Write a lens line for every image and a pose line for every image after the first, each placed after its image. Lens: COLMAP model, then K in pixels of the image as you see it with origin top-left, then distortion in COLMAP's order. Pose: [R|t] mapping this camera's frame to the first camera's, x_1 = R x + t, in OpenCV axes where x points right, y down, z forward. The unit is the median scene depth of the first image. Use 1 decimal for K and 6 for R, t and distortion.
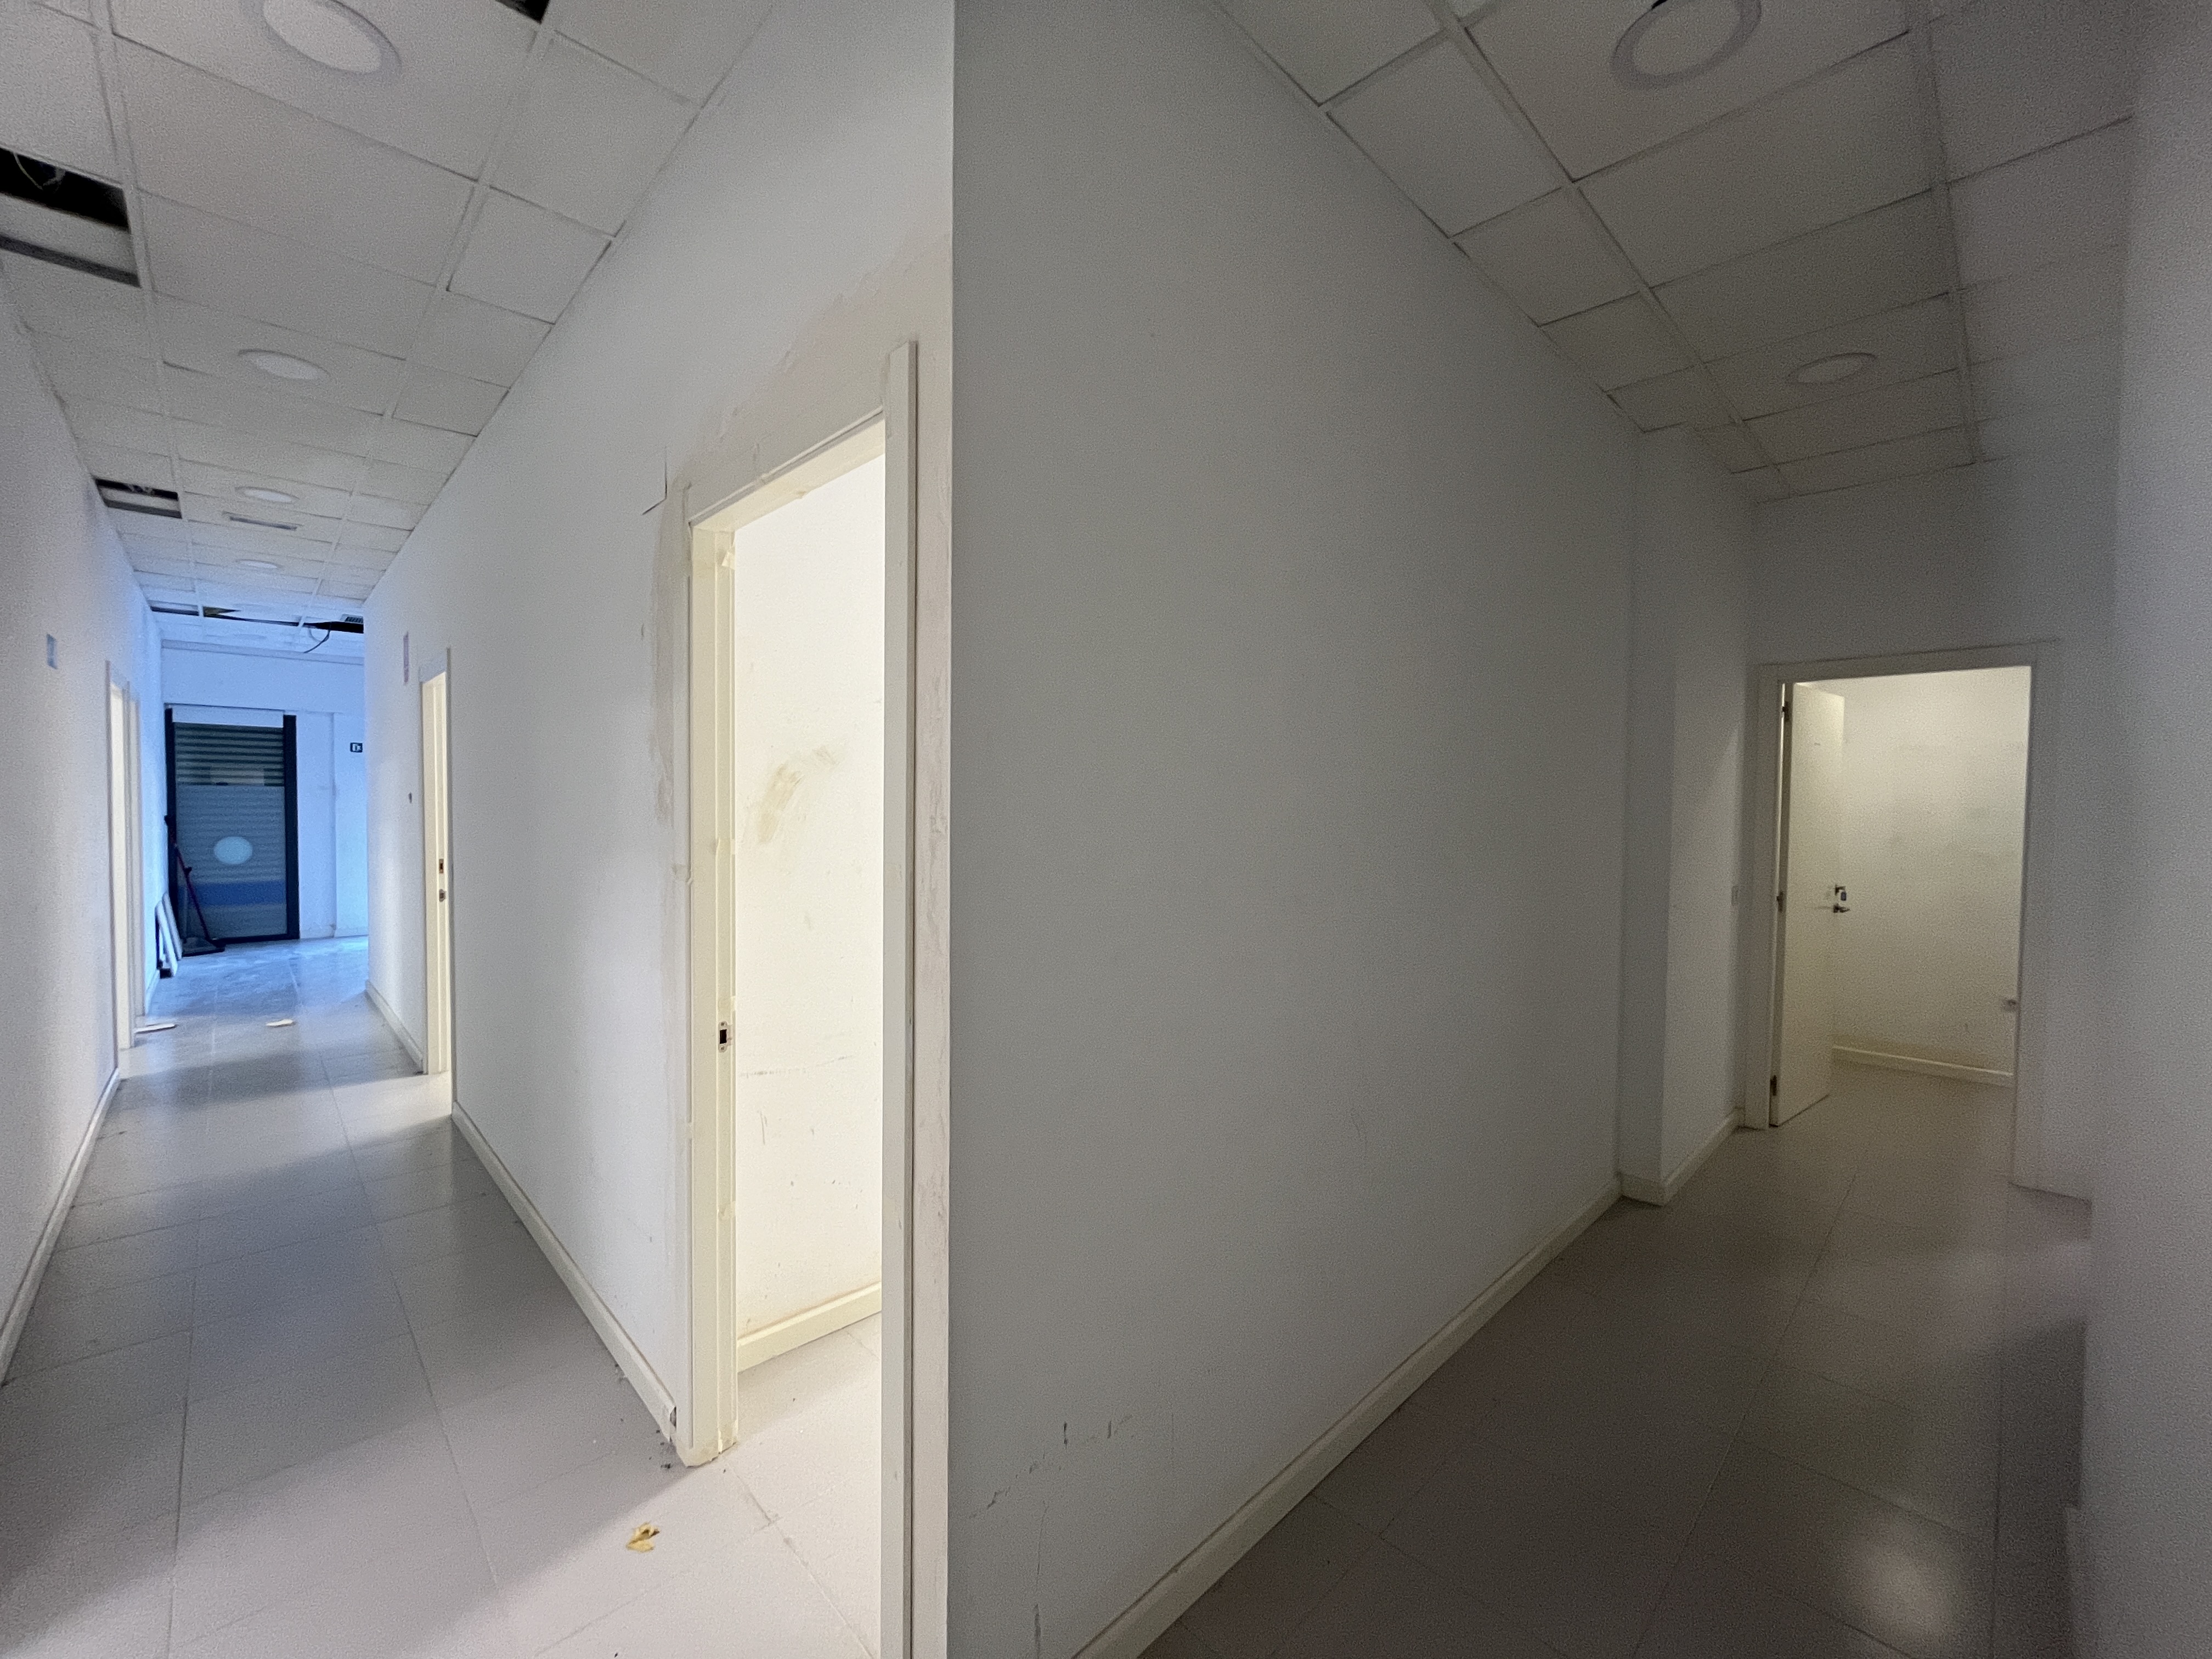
lens RADIAL K [[899.1, 0, 1104.5], [0, 899.1, 826.0], [0, 0, 1]] dist [-0.003008, -0.000242]
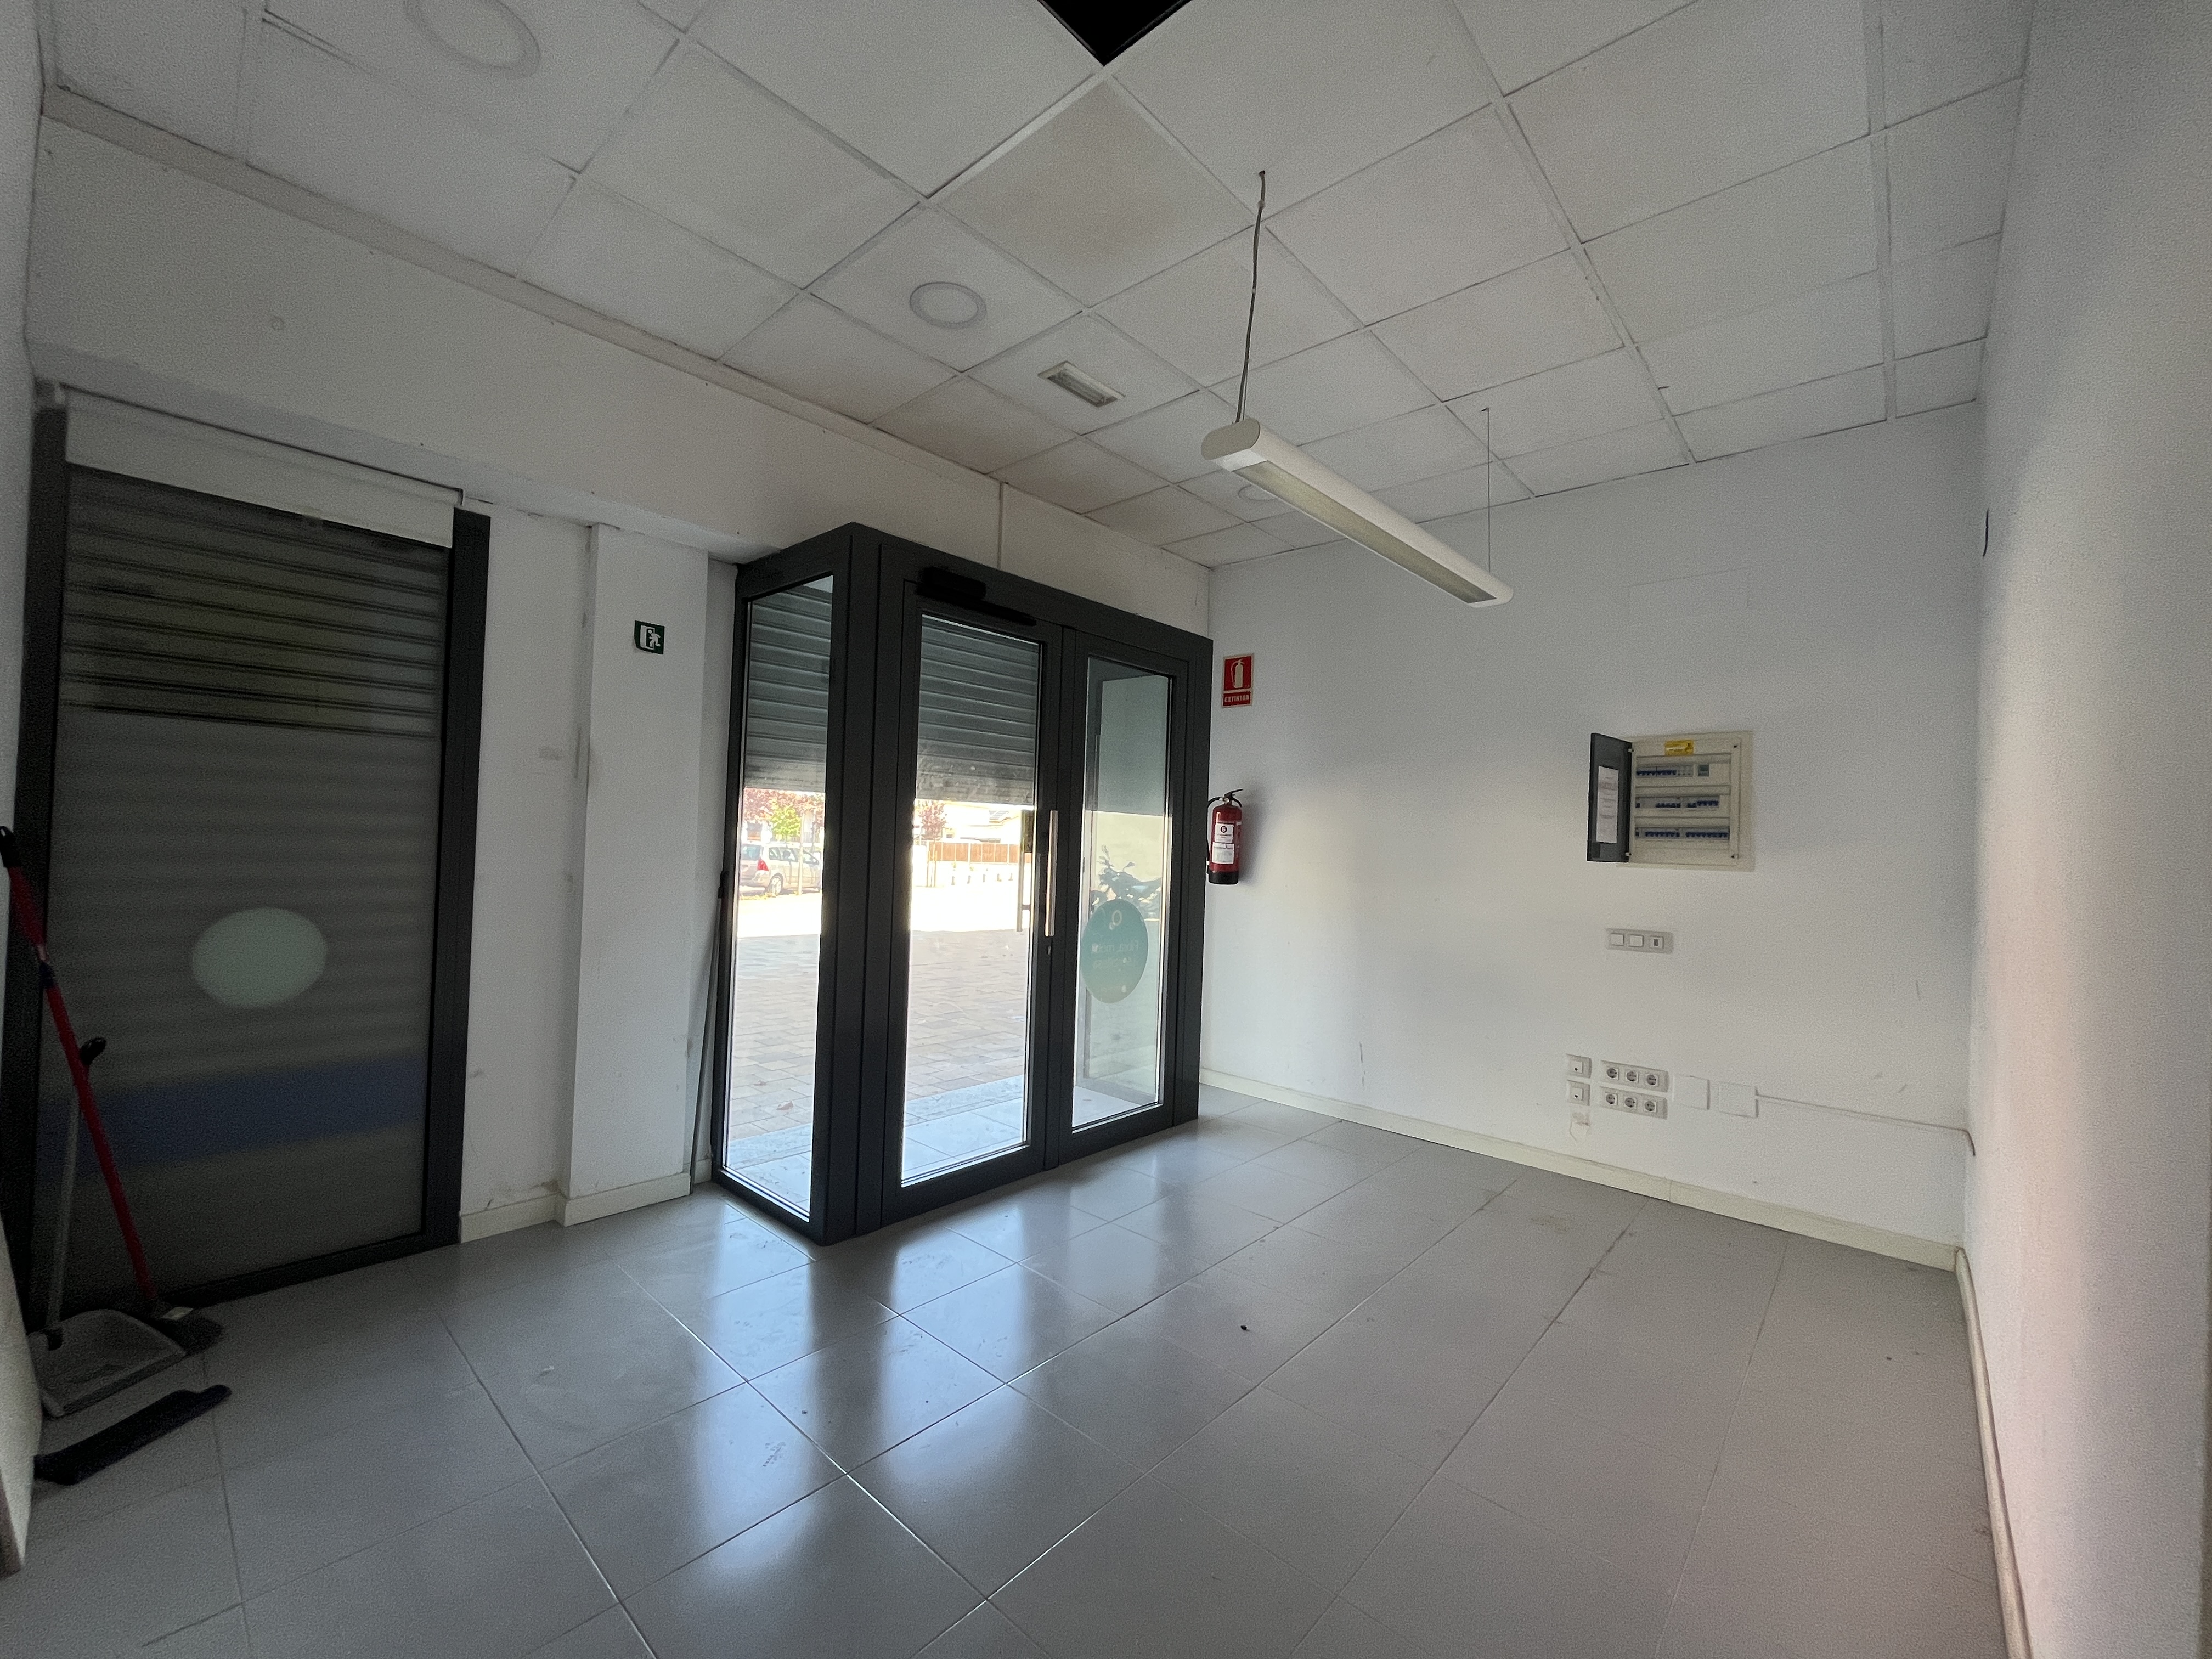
lens RADIAL K [[899.1, 0, 1106.4], [0, 899.1, 832.5], [0, 0, 1]] dist [-0.003008, -0.000242]
pose [[0.997945, 0.023984, 0.059425, -0.708544], [-0.021386, 0.998804, -0.043972, -0.004680], [-0.060408, 0.042611, 0.997264, 0.685680]]
